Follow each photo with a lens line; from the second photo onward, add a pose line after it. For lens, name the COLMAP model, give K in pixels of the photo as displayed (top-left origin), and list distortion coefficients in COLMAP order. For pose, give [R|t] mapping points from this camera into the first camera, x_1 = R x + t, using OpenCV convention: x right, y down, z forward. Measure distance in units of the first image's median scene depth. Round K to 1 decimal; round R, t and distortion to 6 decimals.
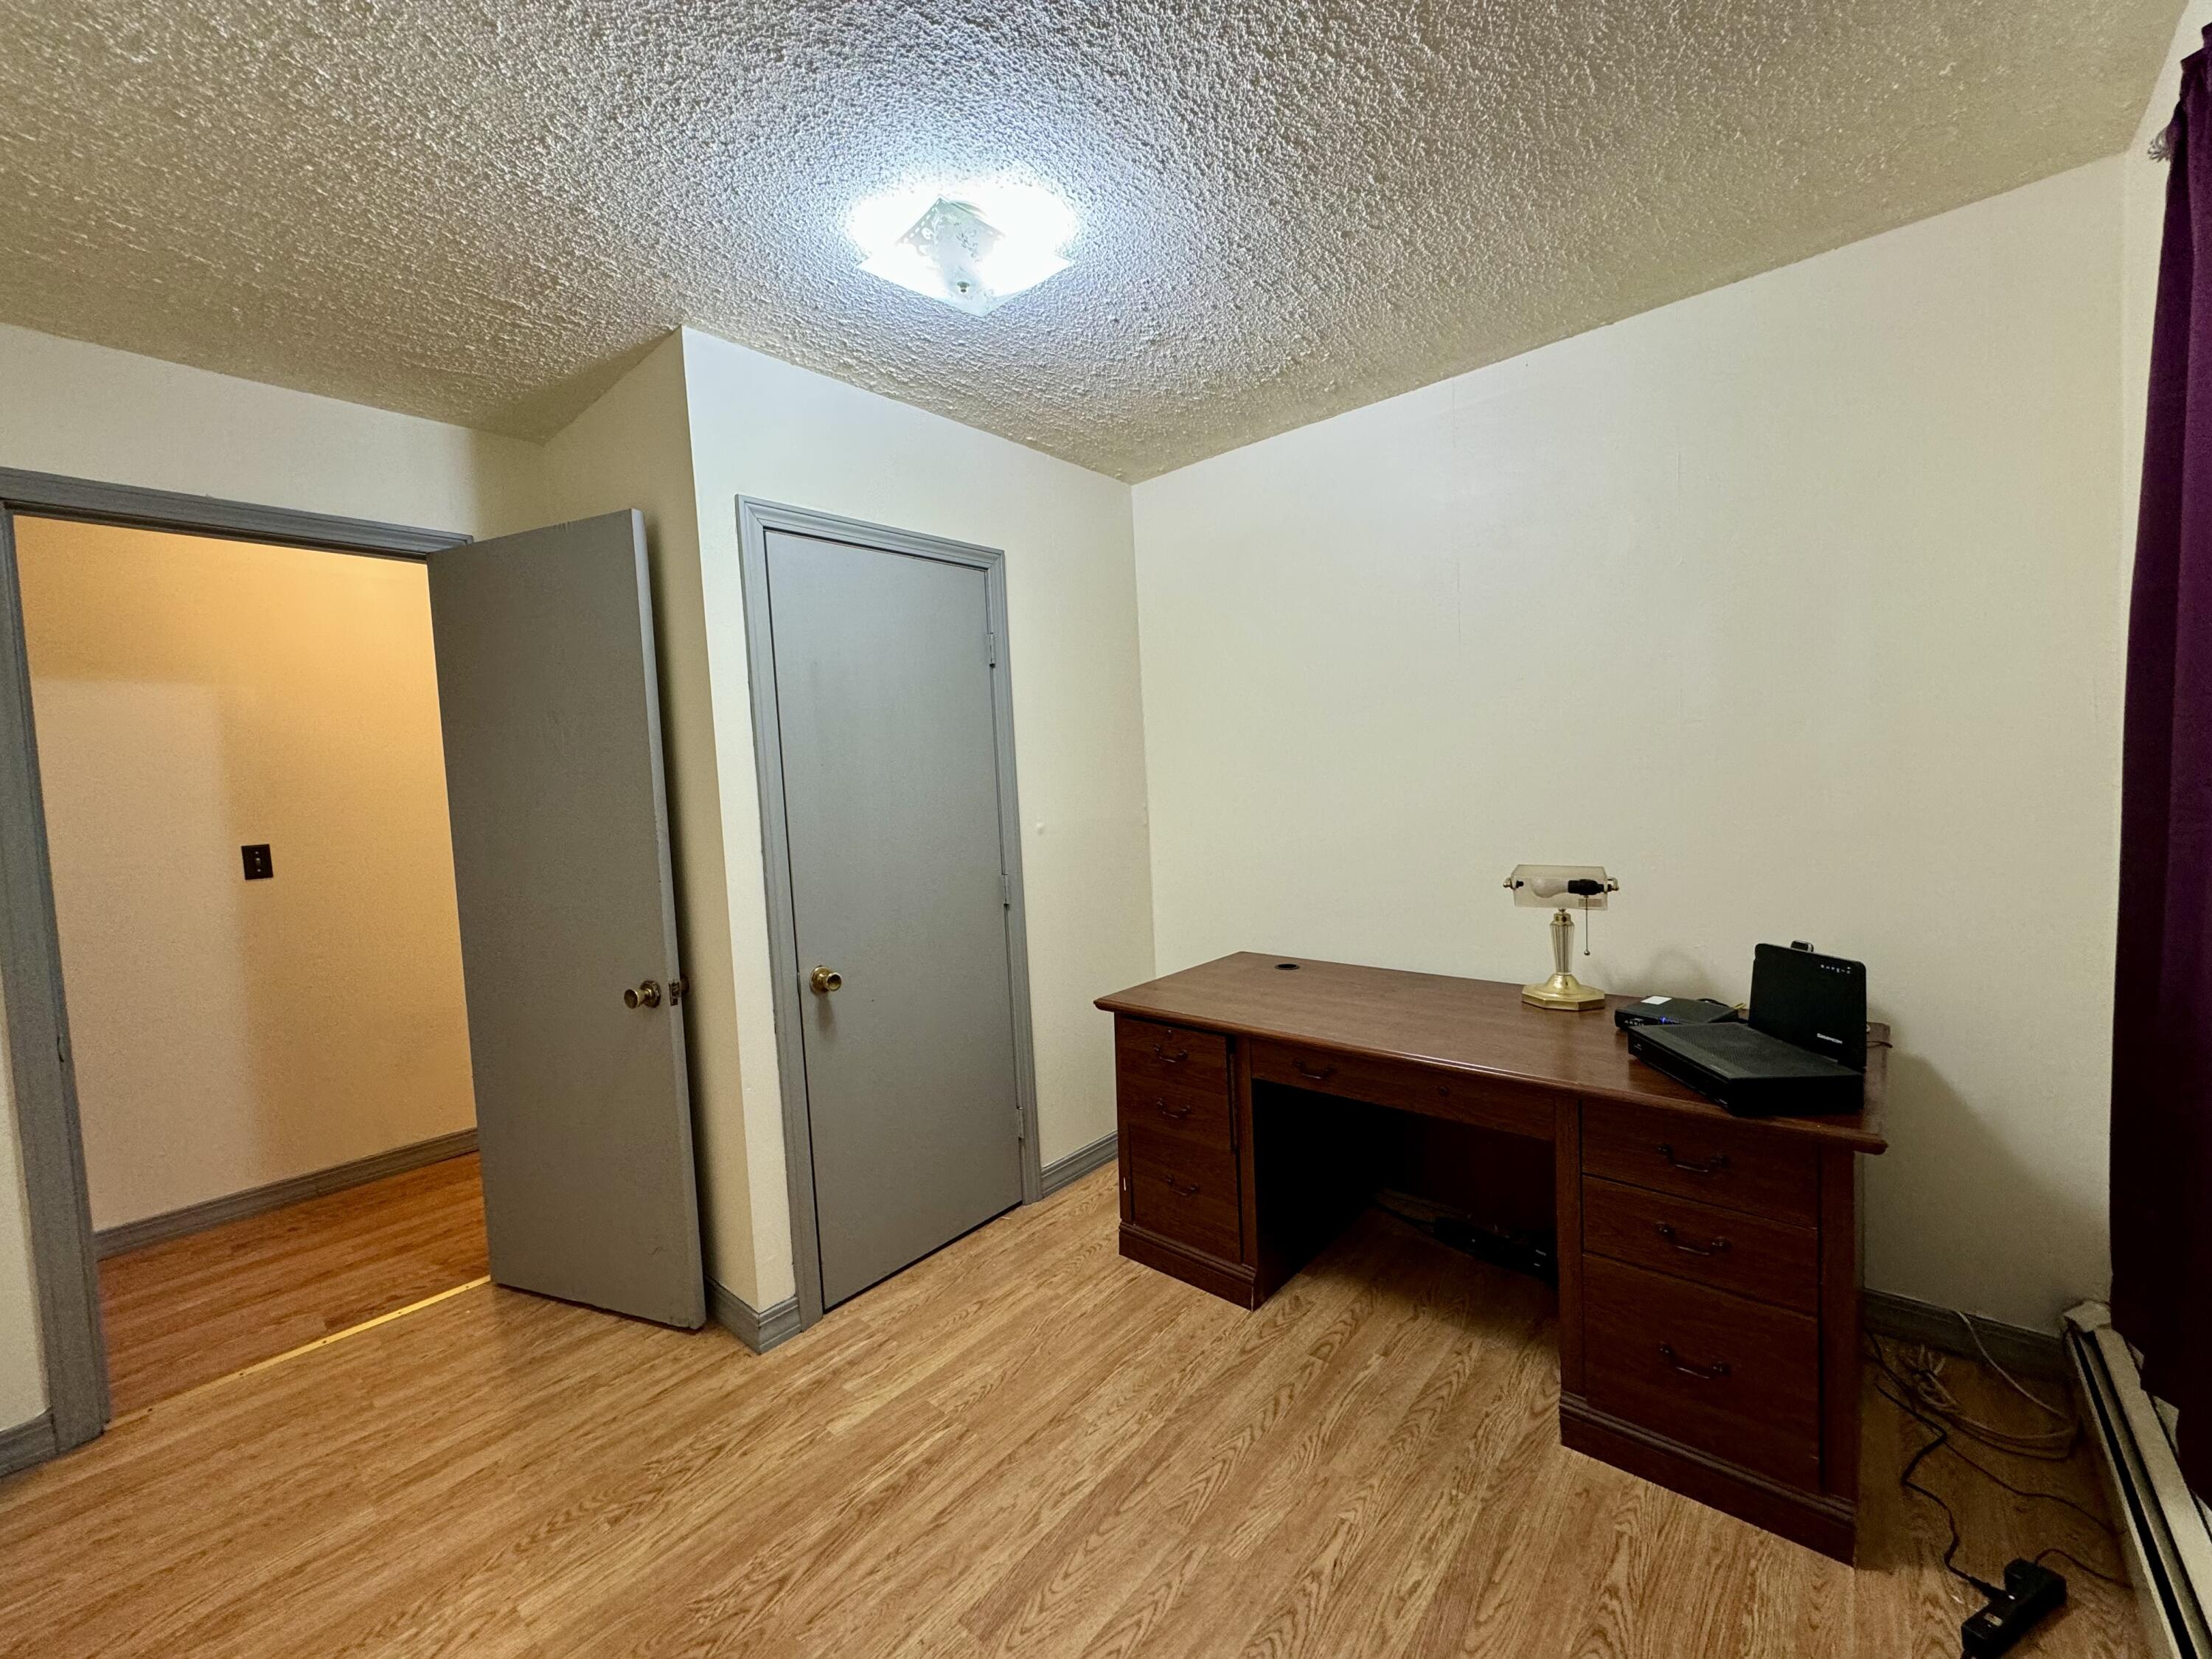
lens RADIAL K [[885.9, 0, 1099.9], [0, 885.9, 831.8], [0, 0, 1]] dist [-0.001063, -0.000495]
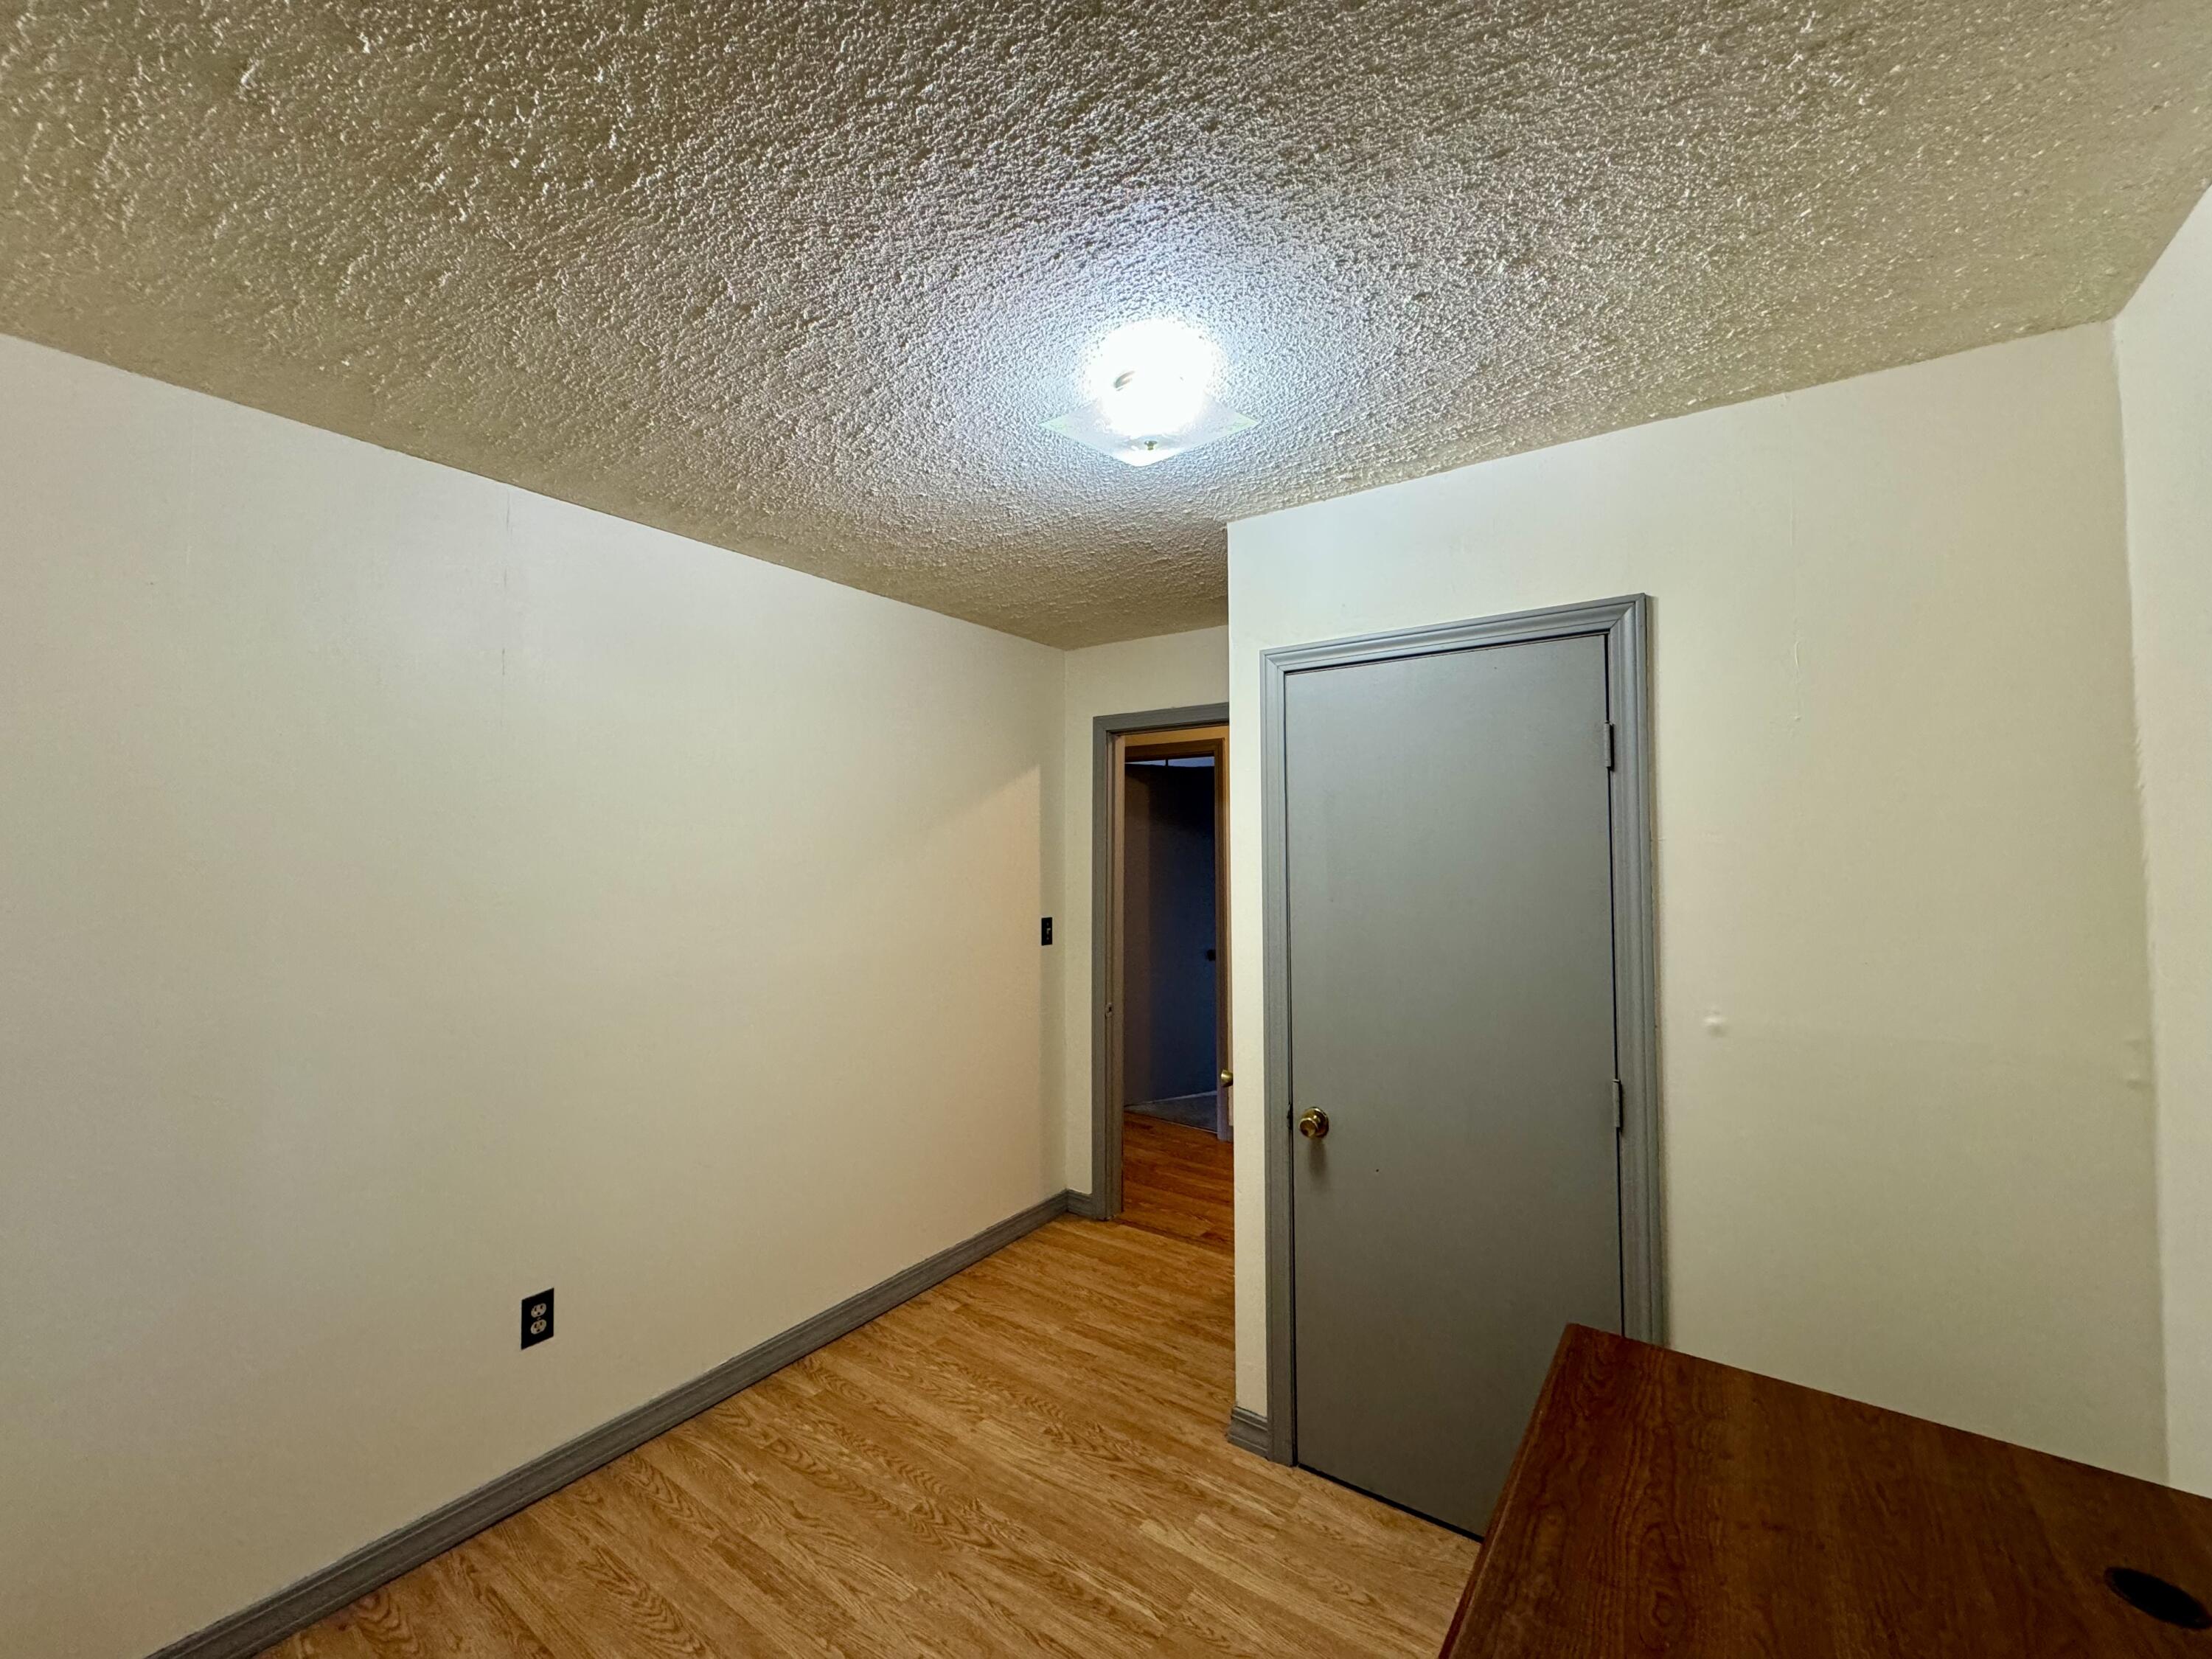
lens RADIAL K [[885.9, 0, 1102.9], [0, 885.9, 829.8], [0, 0, 1]] dist [-0.001063, -0.000495]
pose [[0.096655, 0.025479, -0.994992, 0.737769], [-0.062288, 0.997868, 0.019502, -0.185607], [0.993367, 0.060091, 0.098035, 0.785087]]
